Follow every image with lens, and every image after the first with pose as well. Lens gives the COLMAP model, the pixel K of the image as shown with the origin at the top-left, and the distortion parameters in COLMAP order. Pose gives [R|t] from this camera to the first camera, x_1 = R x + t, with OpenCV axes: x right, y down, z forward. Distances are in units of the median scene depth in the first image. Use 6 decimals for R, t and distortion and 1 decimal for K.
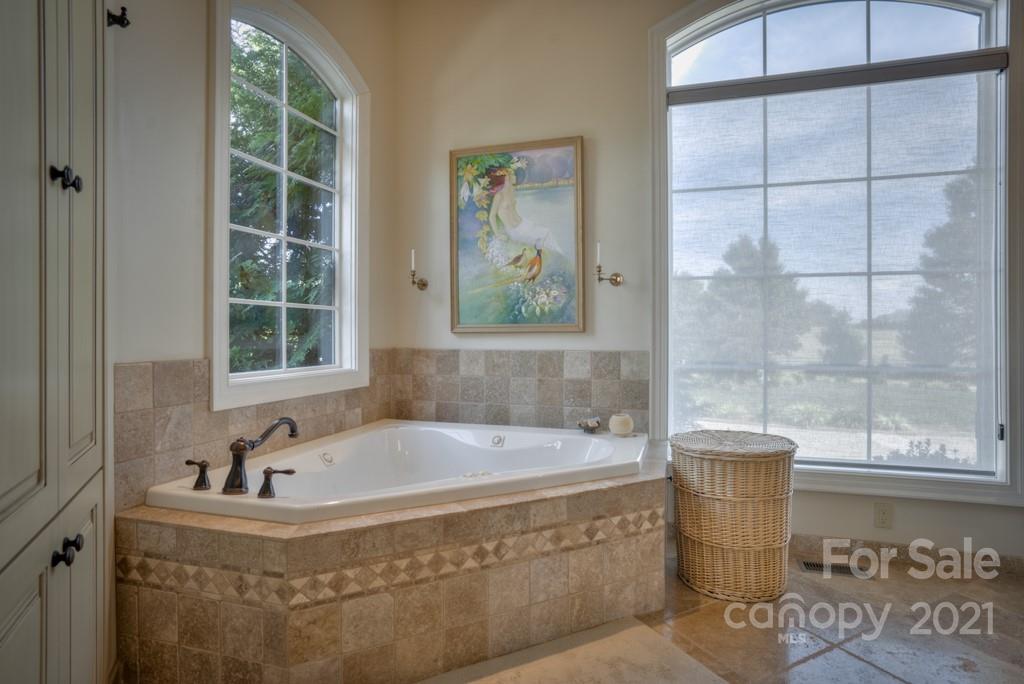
lens RADIAL K [[521.0, 0, 511.9], [0, 521.0, 338.7], [0, 0, 1]] dist [-0.006416, -0.000355]
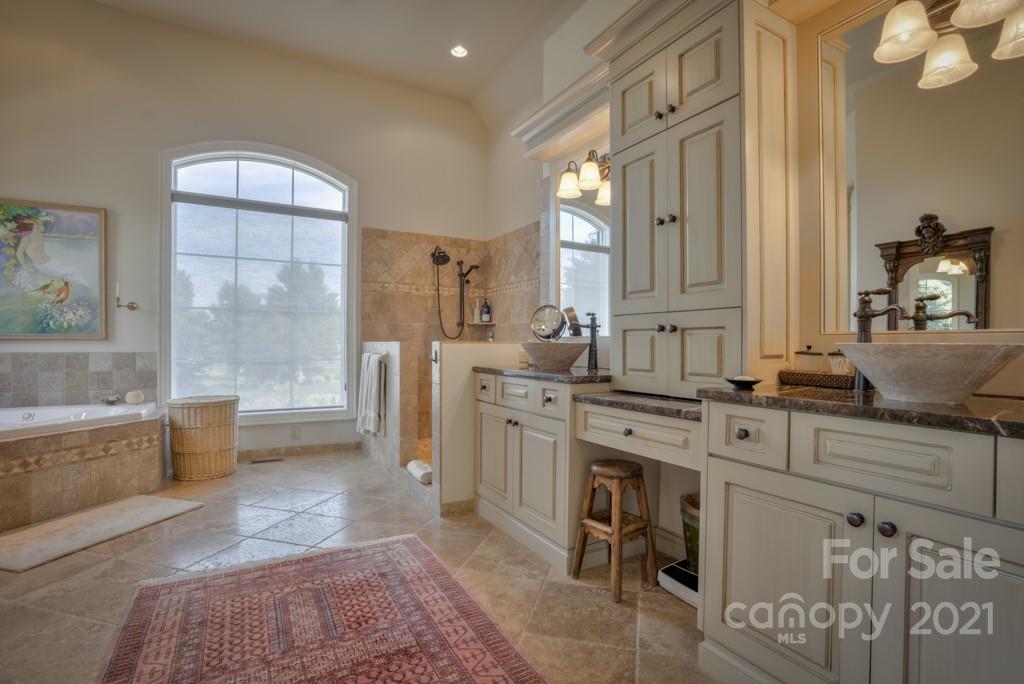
lens RADIAL K [[485.9, 0, 516.7], [0, 485.9, 348.3], [0, 0, 1]] dist [-0.025655, 0.006208]
pose [[0.684309, -0.000979, 0.729191, -0.058702], [0.000361, 0.999999, 0.001003, 0.010682], [-0.729192, -0.000424, 0.684309, -0.819800]]
